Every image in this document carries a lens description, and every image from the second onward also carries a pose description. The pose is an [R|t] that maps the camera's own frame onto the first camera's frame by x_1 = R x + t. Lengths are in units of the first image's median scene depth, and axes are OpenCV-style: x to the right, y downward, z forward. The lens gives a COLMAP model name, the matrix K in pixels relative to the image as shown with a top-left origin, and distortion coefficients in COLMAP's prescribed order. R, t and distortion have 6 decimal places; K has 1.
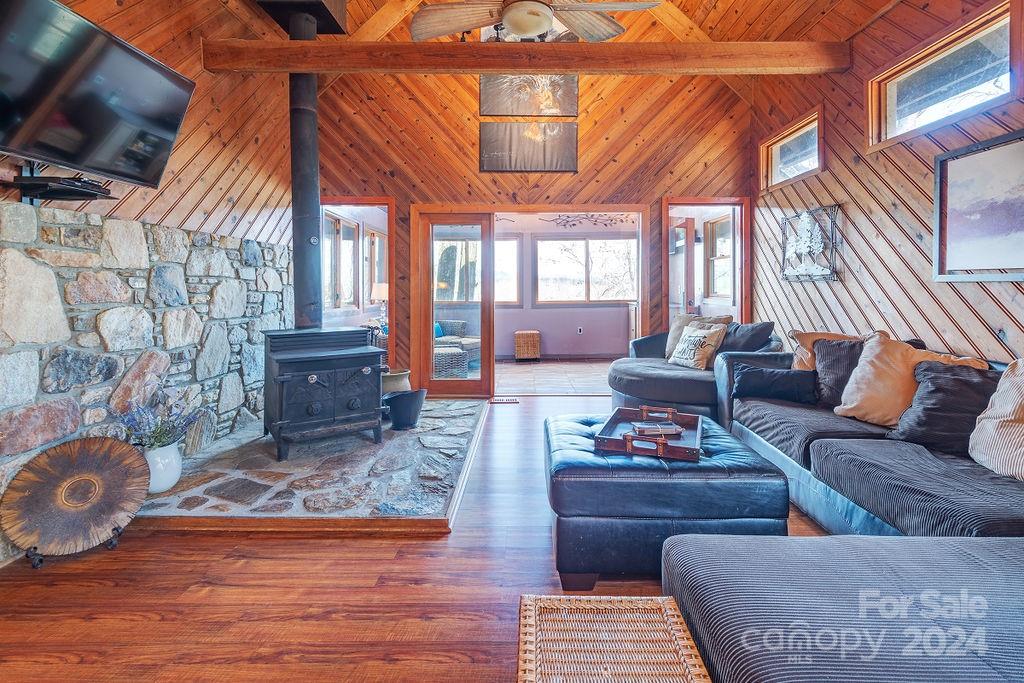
lens RADIAL K [[496.8, 0, 538.1], [0, 496.8, 281.6], [0, 0, 1]] dist [0.023879, -0.019015]
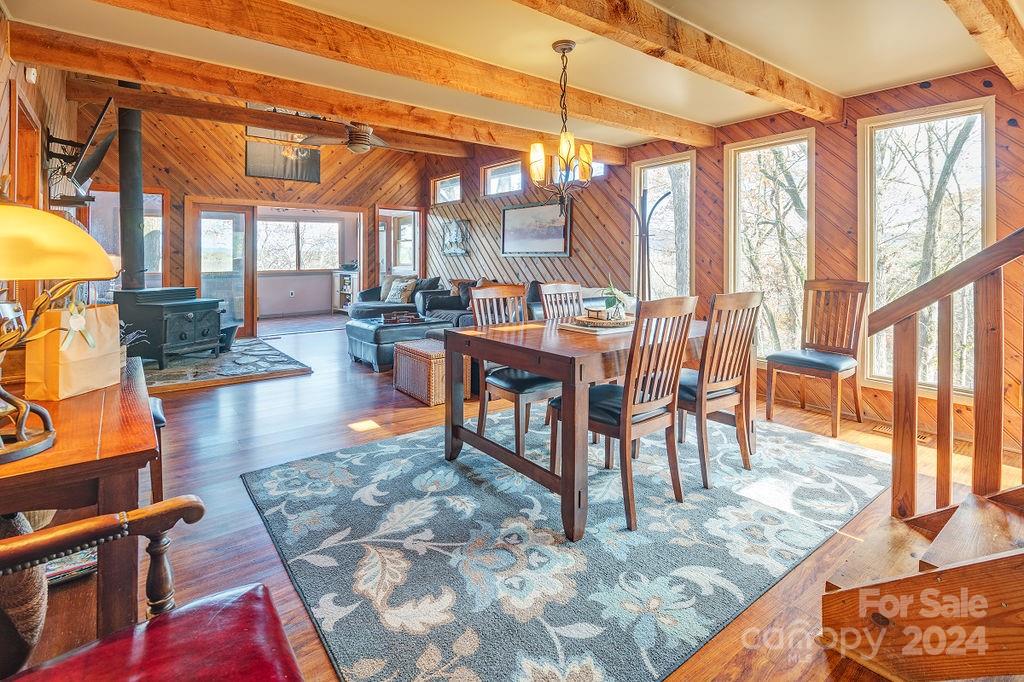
lens RADIAL K [[485.9, 0, 516.1], [0, 485.9, 258.4], [0, 0, 1]] dist [0.023312, -0.017258]
pose [[0.801060, 0.000165, 0.598584, -0.429734], [-0.004627, 0.999972, 0.005917, -0.004092], [-0.598566, -0.007510, 0.801038, -0.706216]]
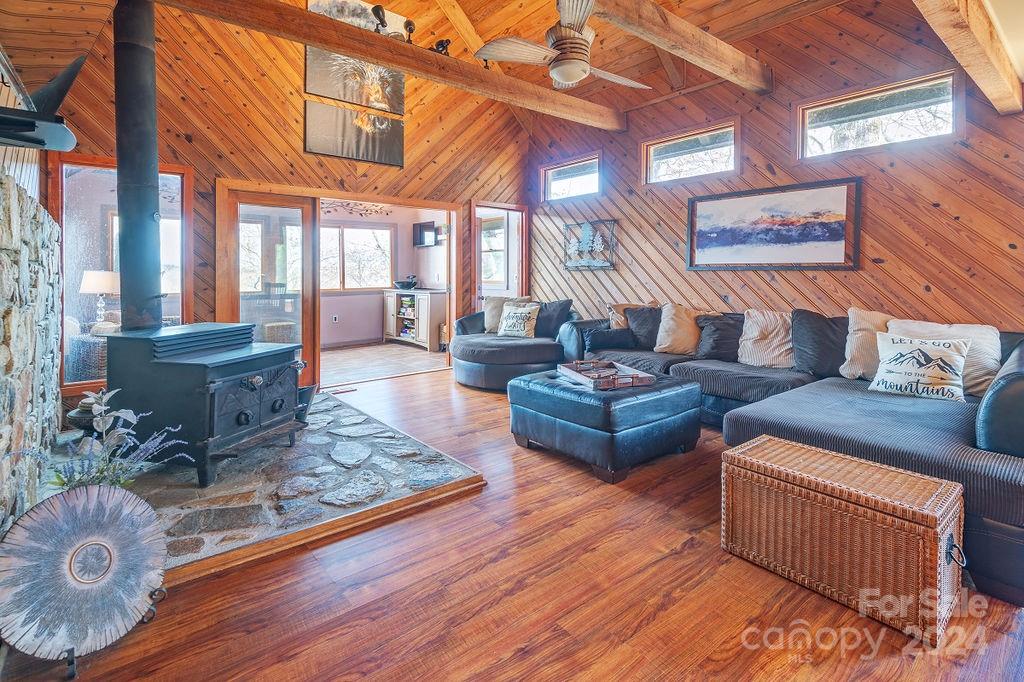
lens RADIAL K [[475.5, 0, 526.5], [0, 475.5, 276.0], [0, 0, 1]] dist [0.023035, -0.016136]
pose [[0.776406, -0.004888, 0.630215, -0.472680], [-0.002572, 0.999937, 0.010924, 0.001242], [-0.630228, -0.010102, 0.776344, 0.044116]]
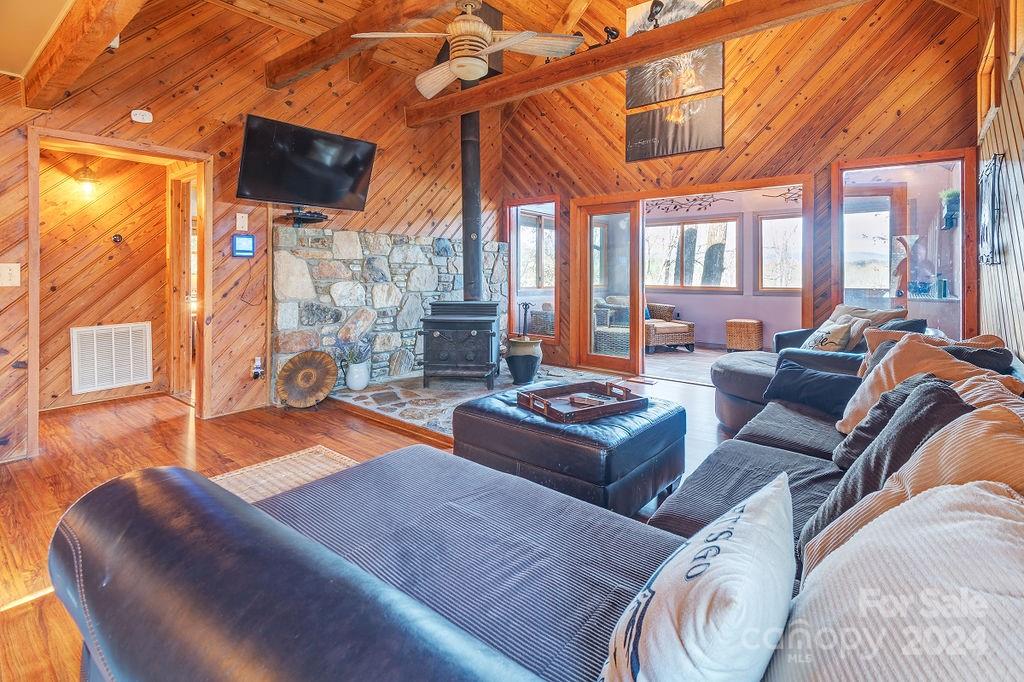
lens RADIAL K [[490.4, 0, 496.4], [0, 490.4, 272.2], [0, 0, 1]] dist [0.003127, -0.016561]
pose [[0.756652, 0.004213, -0.653804, 0.465186], [0.002761, 0.999950, 0.009639, 0.002326], [0.653812, -0.009098, 0.756602, 0.035226]]
